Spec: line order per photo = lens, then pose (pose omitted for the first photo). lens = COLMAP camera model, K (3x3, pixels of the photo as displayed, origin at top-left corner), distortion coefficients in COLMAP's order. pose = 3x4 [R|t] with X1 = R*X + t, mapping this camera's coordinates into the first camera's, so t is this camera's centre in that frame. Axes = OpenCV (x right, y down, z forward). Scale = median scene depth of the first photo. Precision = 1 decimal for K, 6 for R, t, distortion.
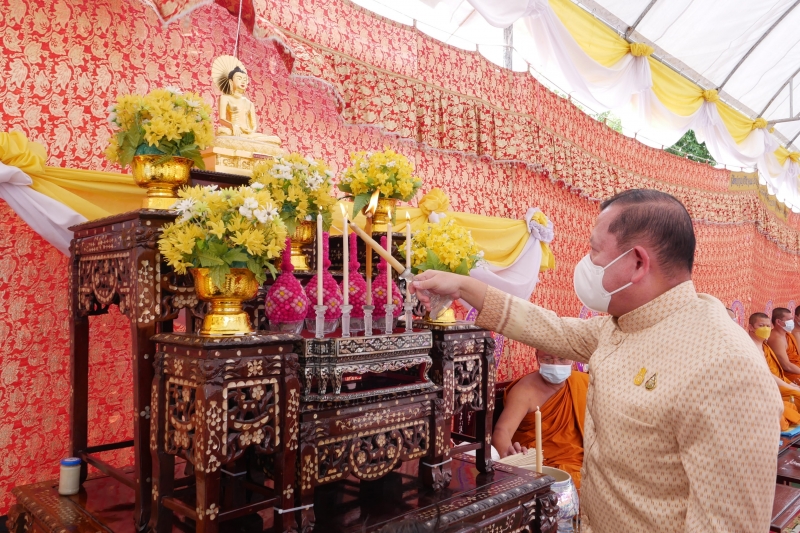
lens RADIAL K [[653.4, 0, 402.7], [0, 653.4, 265.9], [0, 0, 1]] dist [0.003651, 0.005305]
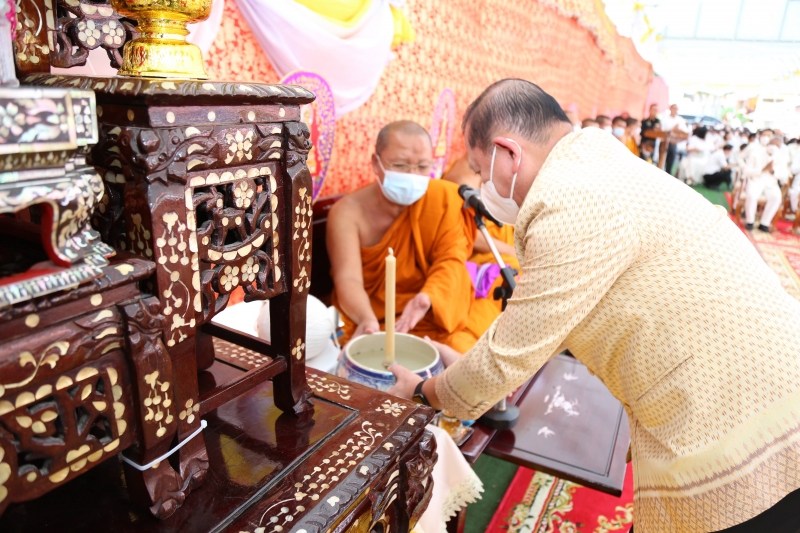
lens RADIAL K [[568.2, 0, 403.0], [0, 568.2, 262.8], [0, 0, 1]] dist [-0.092562, 0.003912]
pose [[0.963844, -0.053815, 0.260975, 0.106044], [-0.030887, 0.950228, 0.310021, 0.086271], [-0.264669, -0.306873, 0.914210, 0.666212]]
